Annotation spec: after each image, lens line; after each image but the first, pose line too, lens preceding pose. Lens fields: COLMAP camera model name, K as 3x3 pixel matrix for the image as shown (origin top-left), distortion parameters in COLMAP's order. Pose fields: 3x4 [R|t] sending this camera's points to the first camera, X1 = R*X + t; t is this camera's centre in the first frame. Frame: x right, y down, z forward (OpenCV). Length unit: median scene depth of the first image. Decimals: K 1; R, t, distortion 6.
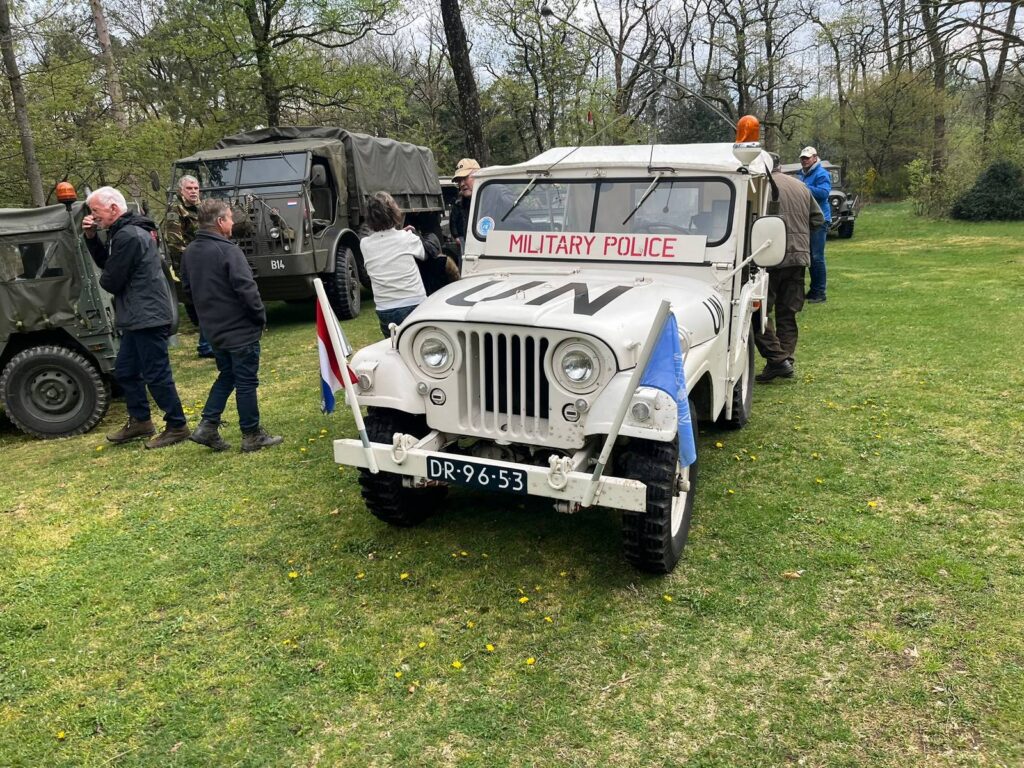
lens RADIAL K [[788.9, 0, 511.1], [0, 788.9, 386.0], [0, 0, 1]] dist [0.086852, -0.117084]
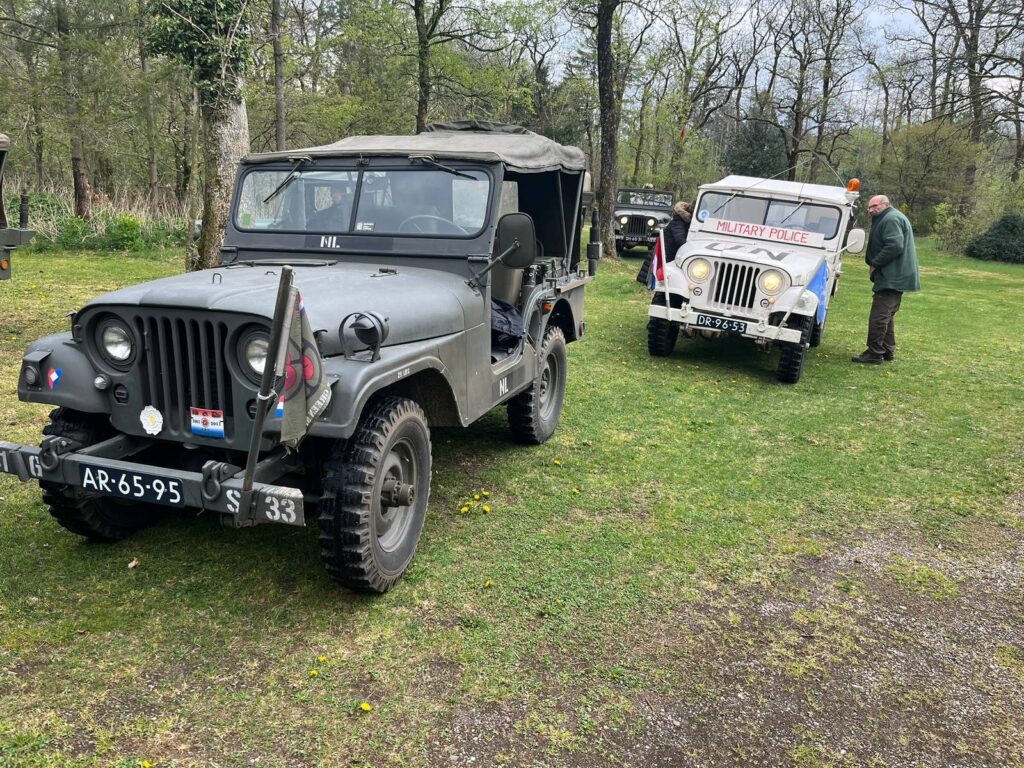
lens RADIAL K [[800.1, 0, 535.9], [0, 800.1, 382.9], [0, 0, 1]] dist [0.039663, -0.007301]
pose [[0.991885, 0.124904, 0.023743, -0.445532], [-0.125126, 0.992108, 0.008099, 0.240290], [-0.022544, -0.011004, 0.999685, -0.949258]]
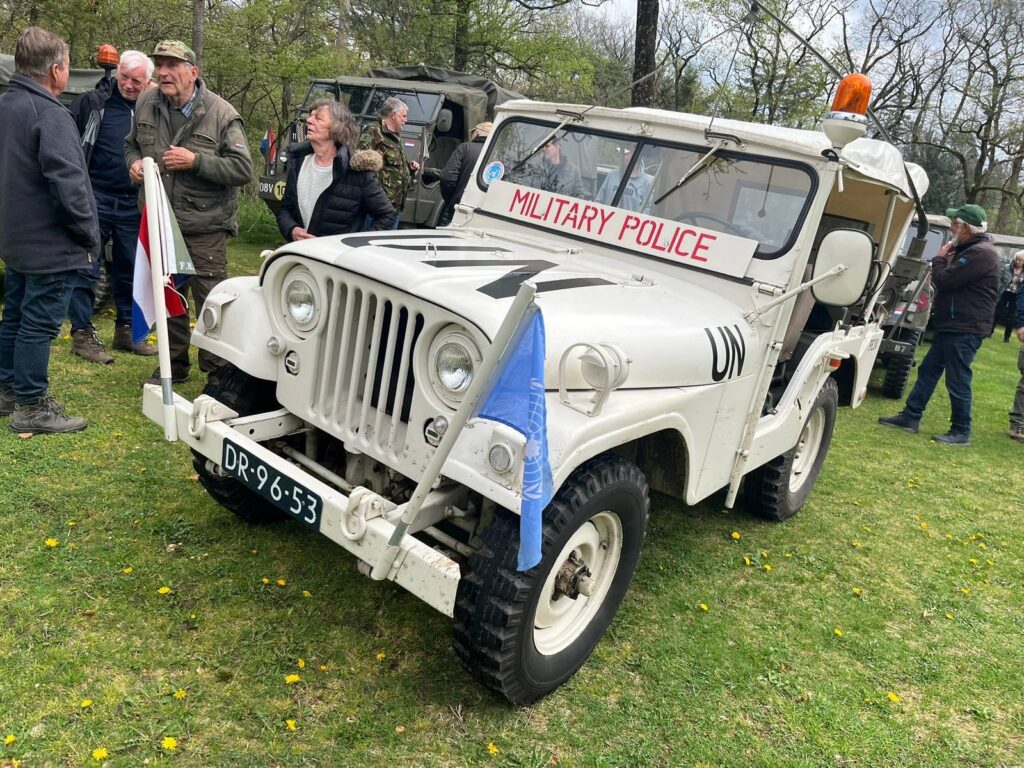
lens RADIAL K [[788.9, 0, 511.1], [0, 788.9, 386.0], [0, 0, 1]] dist [0.086852, -0.117084]
pose [[0.948042, 0.258182, -0.185898, 0.189877], [-0.257659, 0.965847, 0.027399, -0.029821], [0.186623, 0.021923, 0.982187, 0.266624]]
